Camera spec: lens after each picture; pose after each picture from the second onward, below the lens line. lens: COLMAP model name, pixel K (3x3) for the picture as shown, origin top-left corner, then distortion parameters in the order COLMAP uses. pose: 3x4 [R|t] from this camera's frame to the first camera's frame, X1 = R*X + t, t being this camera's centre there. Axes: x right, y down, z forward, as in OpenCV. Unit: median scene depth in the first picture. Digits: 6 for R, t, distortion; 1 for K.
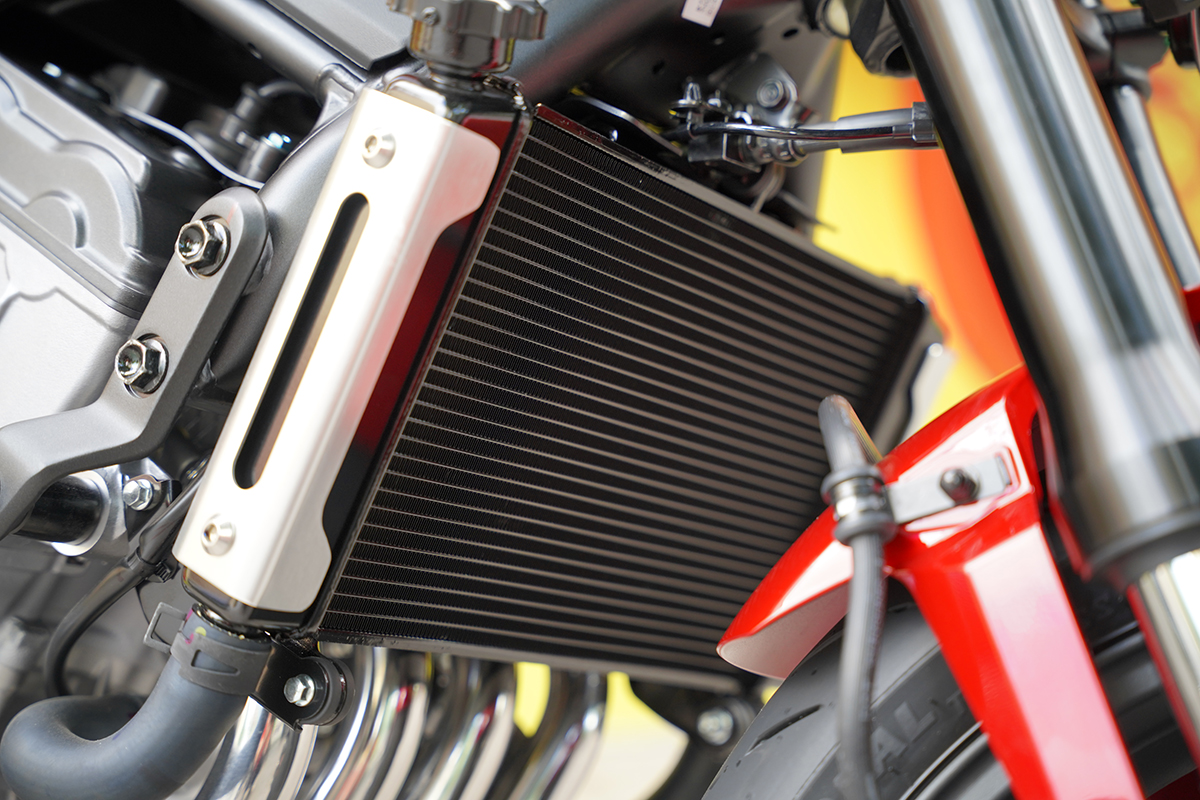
lens RADIAL K [[2070.2, 0, 603.8], [0, 2070.2, 401.0], [0, 0, 1]] dist [0.052664, 0.000000]
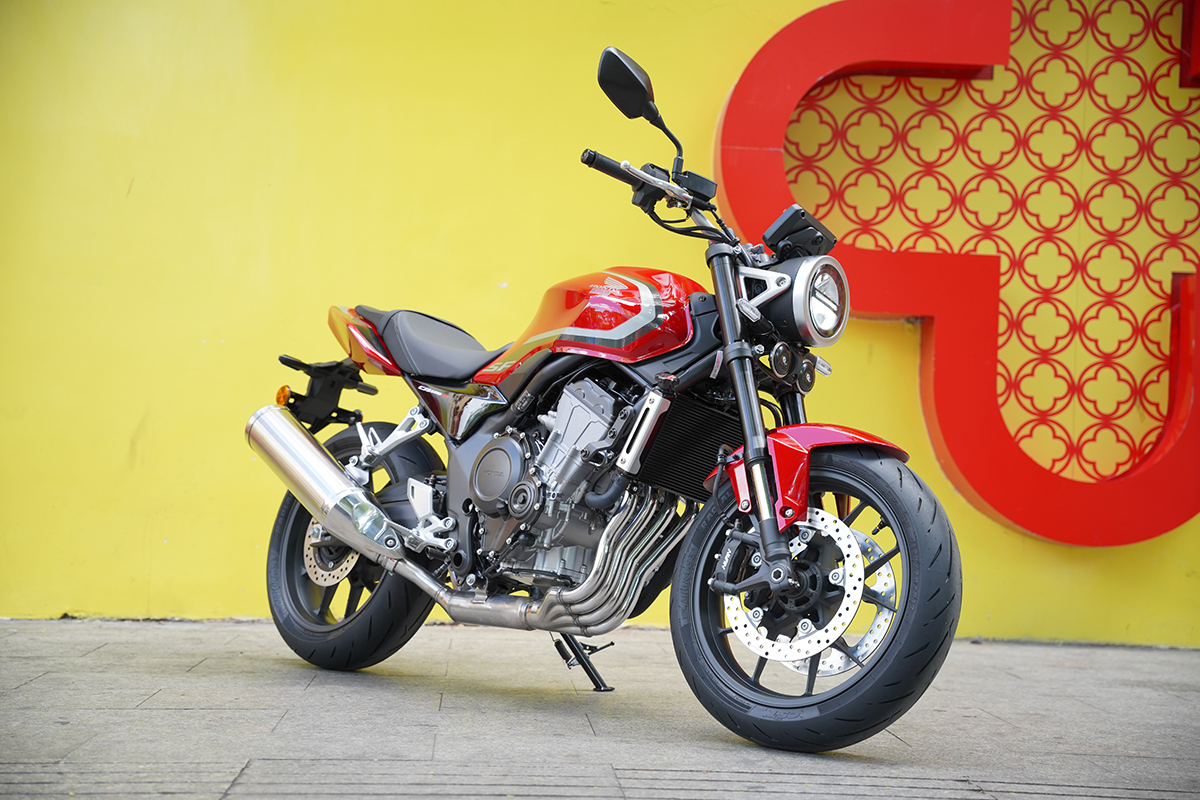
lens RADIAL K [[1669.1, 0, 593.3], [0, 1669.1, 399.8], [0, 0, 1]] dist [0.214899, 0.000000]
pose [[0.980374, 0.045063, -0.191928, 0.656037], [-0.059357, 0.995822, -0.069389, 0.225508], [0.187999, 0.079420, 0.978953, -3.797027]]
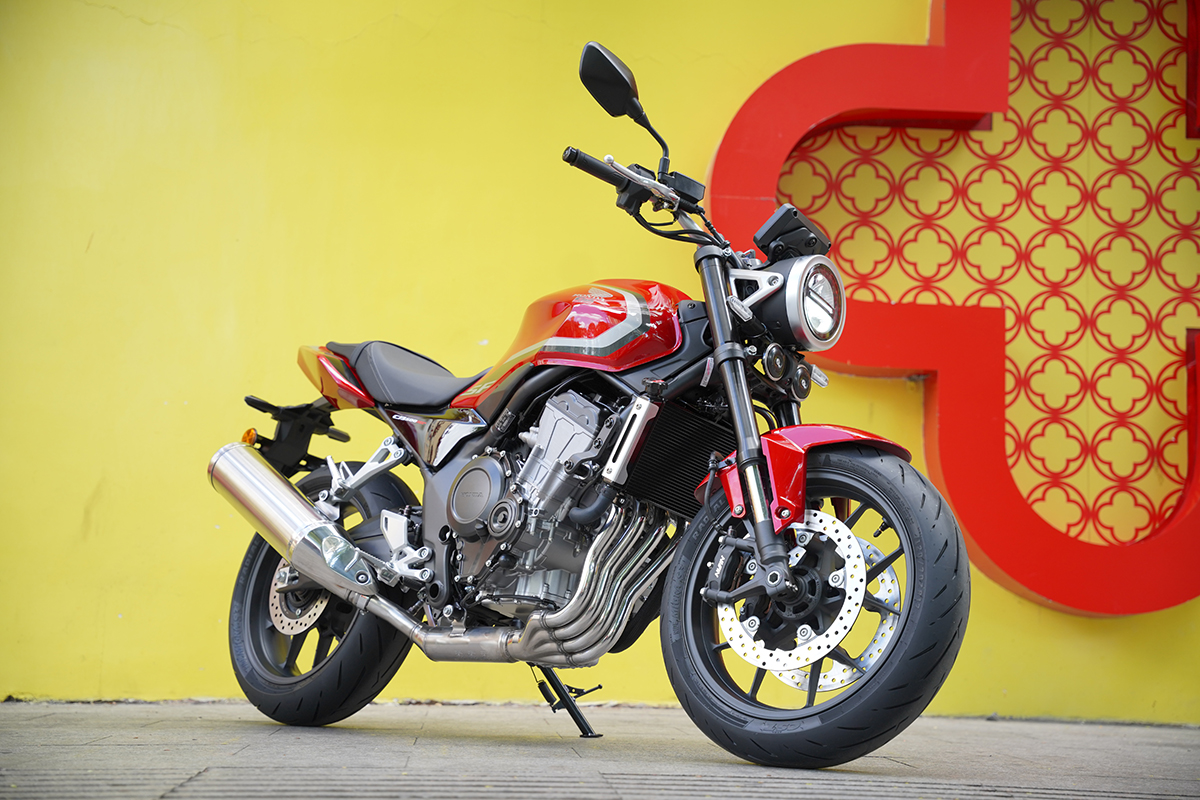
lens RADIAL K [[1769.8, 0, 593.9], [0, 1769.8, 404.8], [0, 0, 1]] dist [0.245242, 0.000000]
pose [[0.981933, 0.022075, -0.187938, 0.684727], [-0.051410, 0.986937, -0.152681, 0.623605], [0.182112, 0.159585, 0.970241, -3.764469]]
